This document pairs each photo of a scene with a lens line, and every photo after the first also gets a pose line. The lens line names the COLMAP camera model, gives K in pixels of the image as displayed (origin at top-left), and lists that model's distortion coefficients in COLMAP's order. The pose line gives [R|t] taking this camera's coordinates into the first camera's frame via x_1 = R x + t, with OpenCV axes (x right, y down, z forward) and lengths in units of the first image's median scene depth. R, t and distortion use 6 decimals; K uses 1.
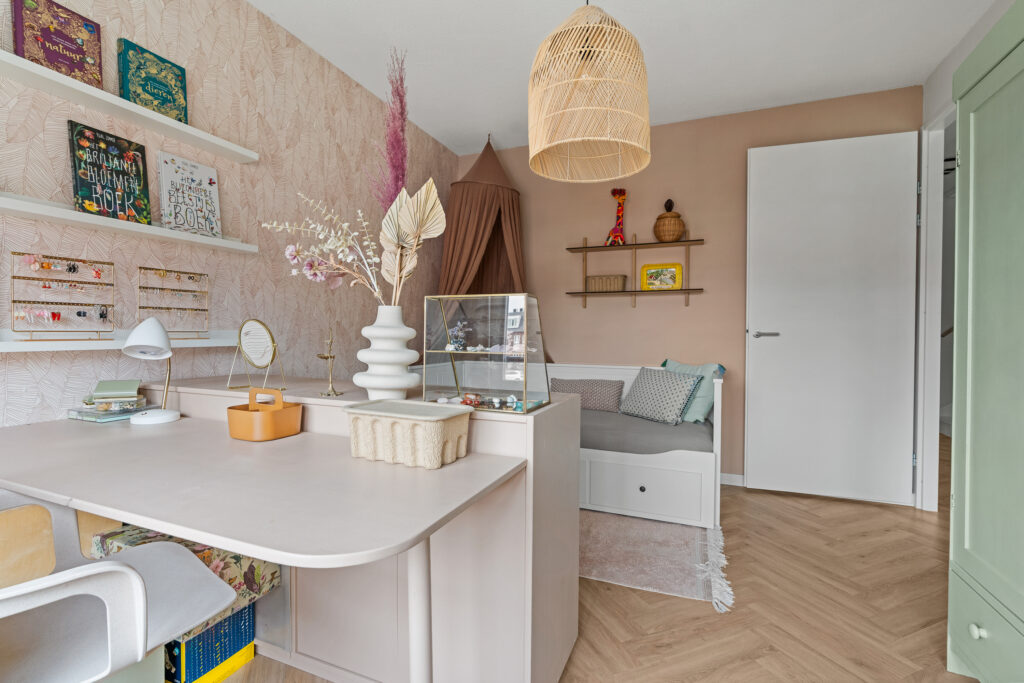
lens RADIAL K [[467.4, 0, 514.1], [0, 467.4, 338.1], [0, 0, 1]] dist [-0.001232, 0.000395]
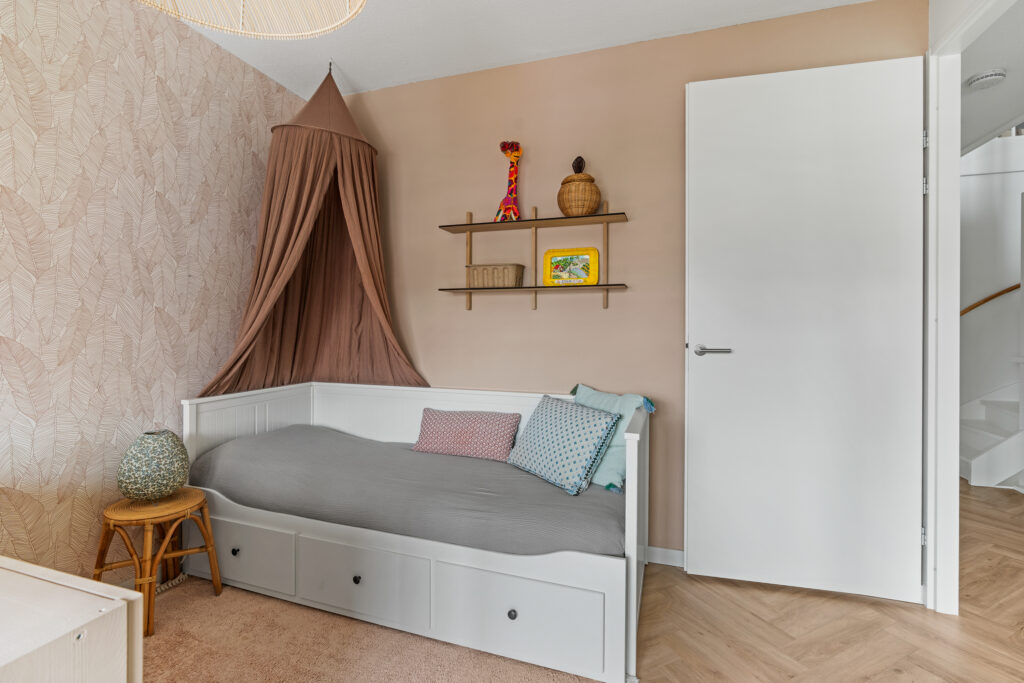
lens RADIAL K [[475.1, 0, 510.2], [0, 475.1, 324.6], [0, 0, 1]] dist [-0.002852, -0.000612]
pose [[0.998231, -0.003244, 0.059366, 0.182894], [0.003828, 0.999945, -0.009723, -0.037539], [-0.059331, 0.009933, 0.998189, 0.292432]]
